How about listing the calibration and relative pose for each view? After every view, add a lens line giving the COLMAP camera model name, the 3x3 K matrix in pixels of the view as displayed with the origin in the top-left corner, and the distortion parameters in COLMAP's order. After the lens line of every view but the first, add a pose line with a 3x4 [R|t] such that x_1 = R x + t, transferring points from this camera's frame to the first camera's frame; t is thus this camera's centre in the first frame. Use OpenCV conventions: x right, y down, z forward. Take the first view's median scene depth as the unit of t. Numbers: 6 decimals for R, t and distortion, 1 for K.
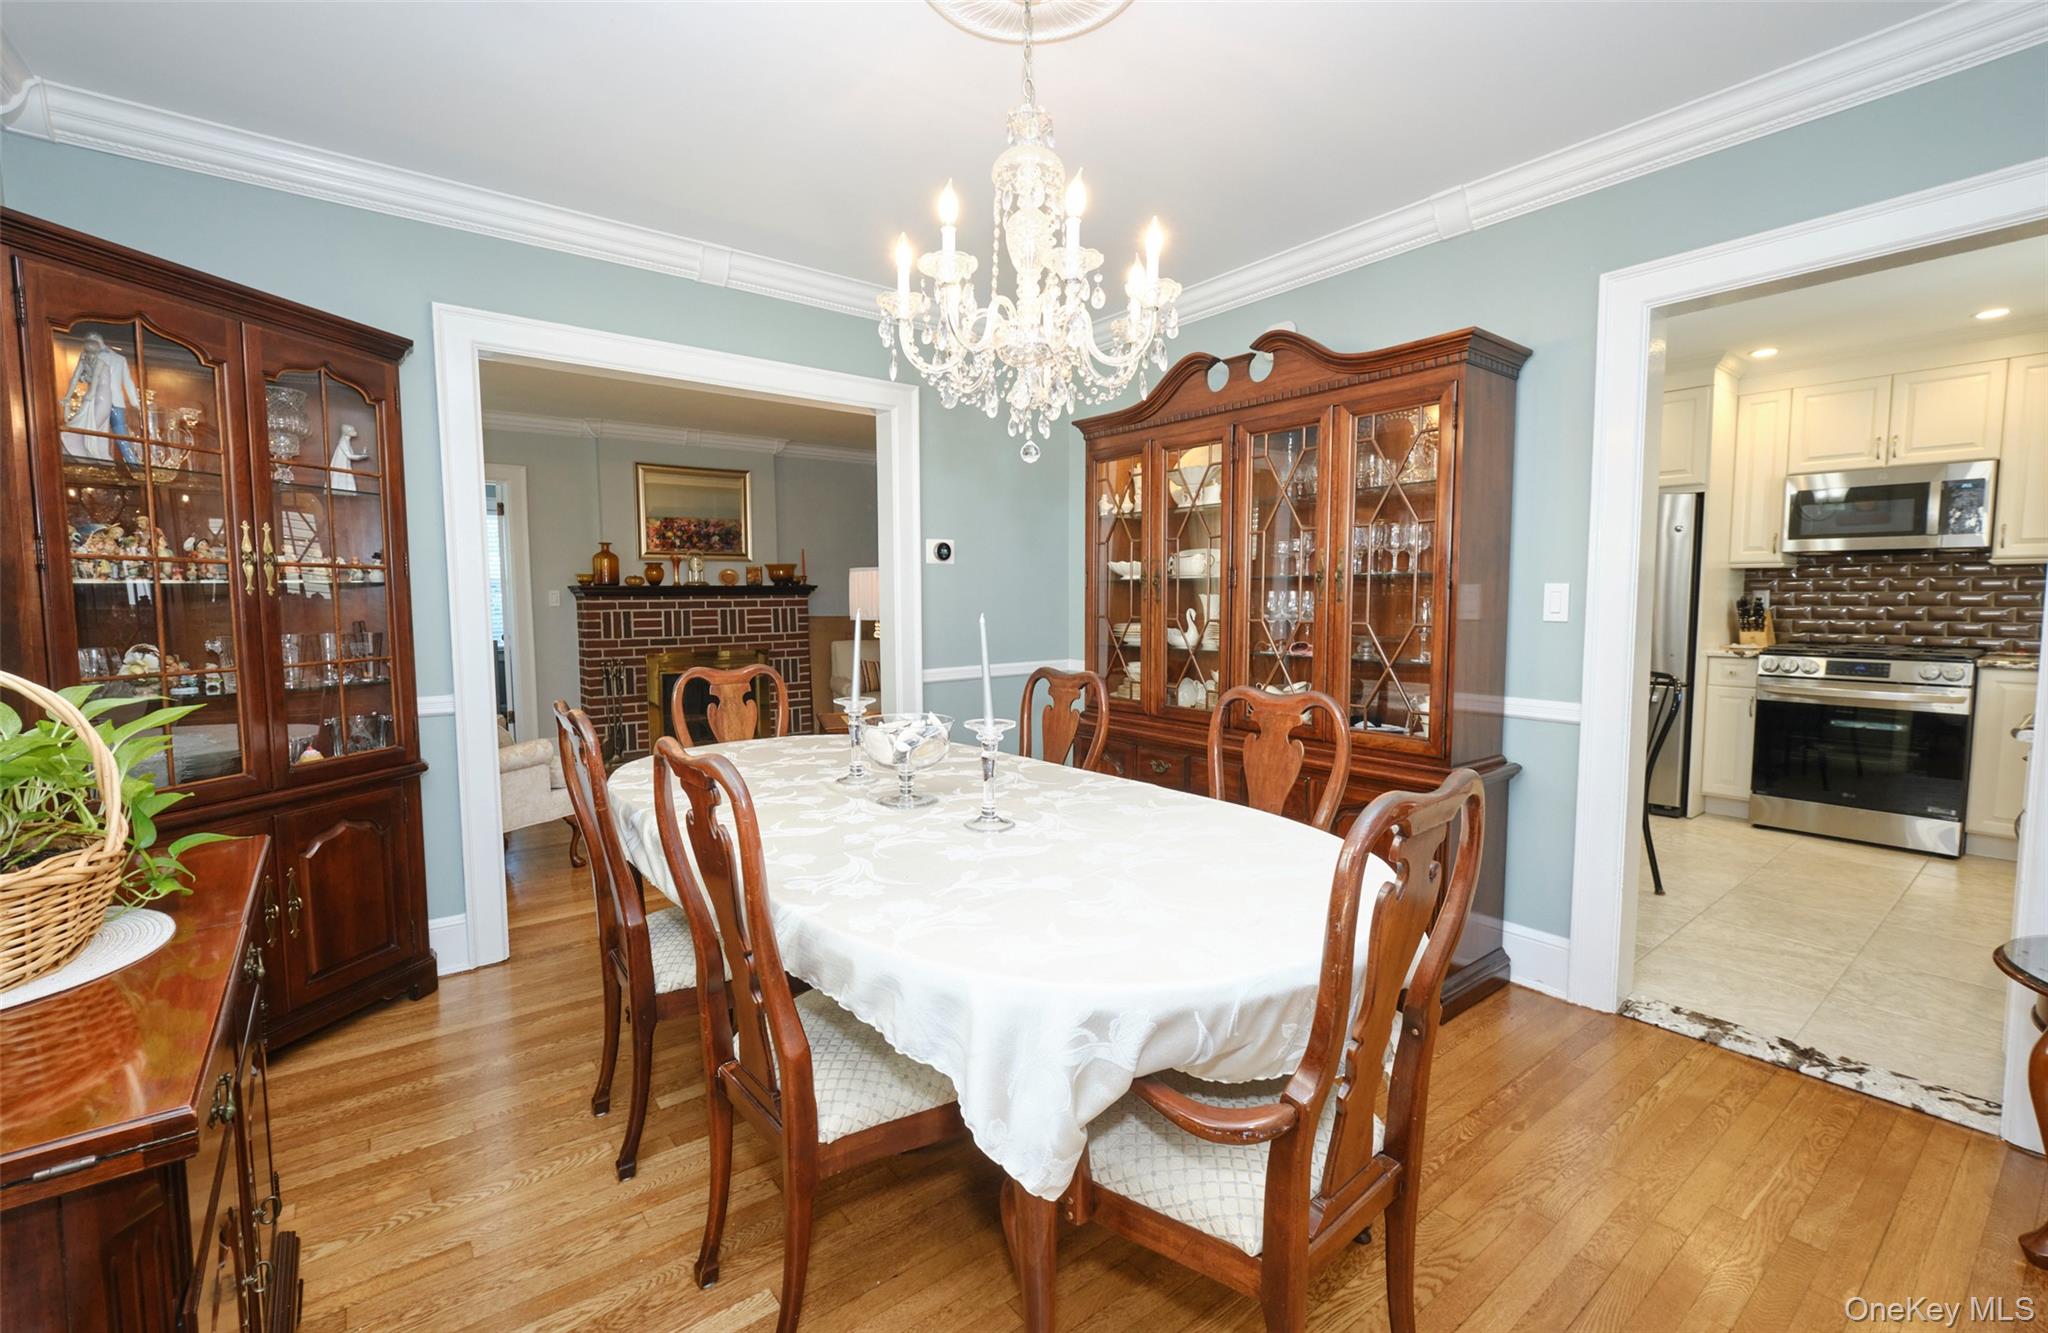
lens RADIAL K [[865.4, 0, 1029.8], [0, 865.4, 659.2], [0, 0, 1]] dist [-0.003096, -0.001290]
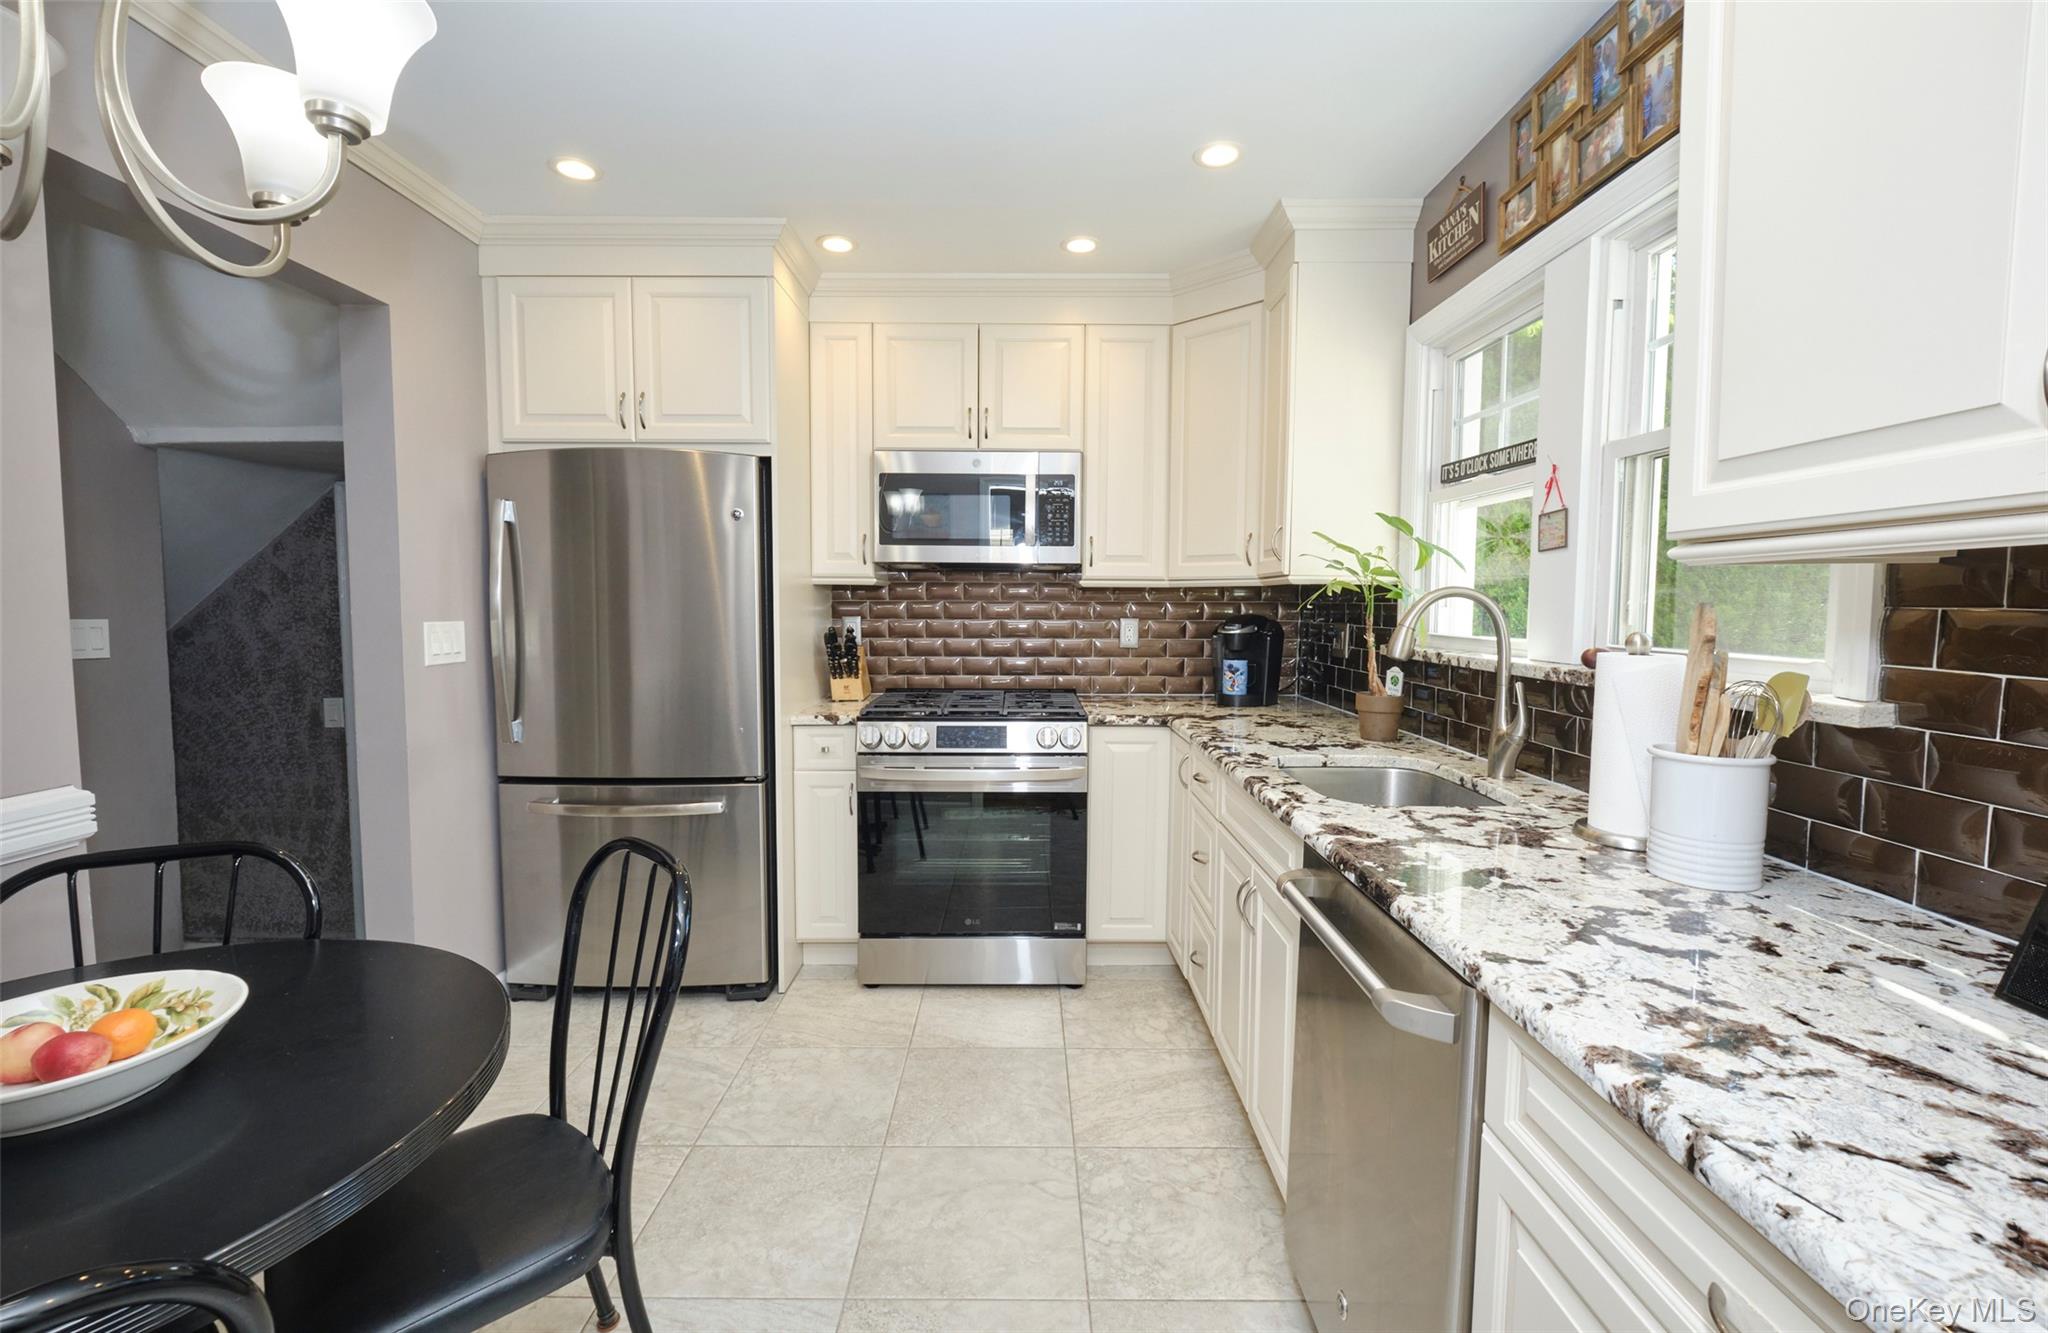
lens RADIAL K [[865.4, 0, 1022.0], [0, 865.4, 657.8], [0, 0, 1]] dist [-0.003096, -0.001290]
pose [[0.615407, -0.044484, 0.786953, 0.405008], [0.053378, 0.998466, 0.014697, -0.052785], [-0.786400, 0.032961, 0.616838, 0.490509]]
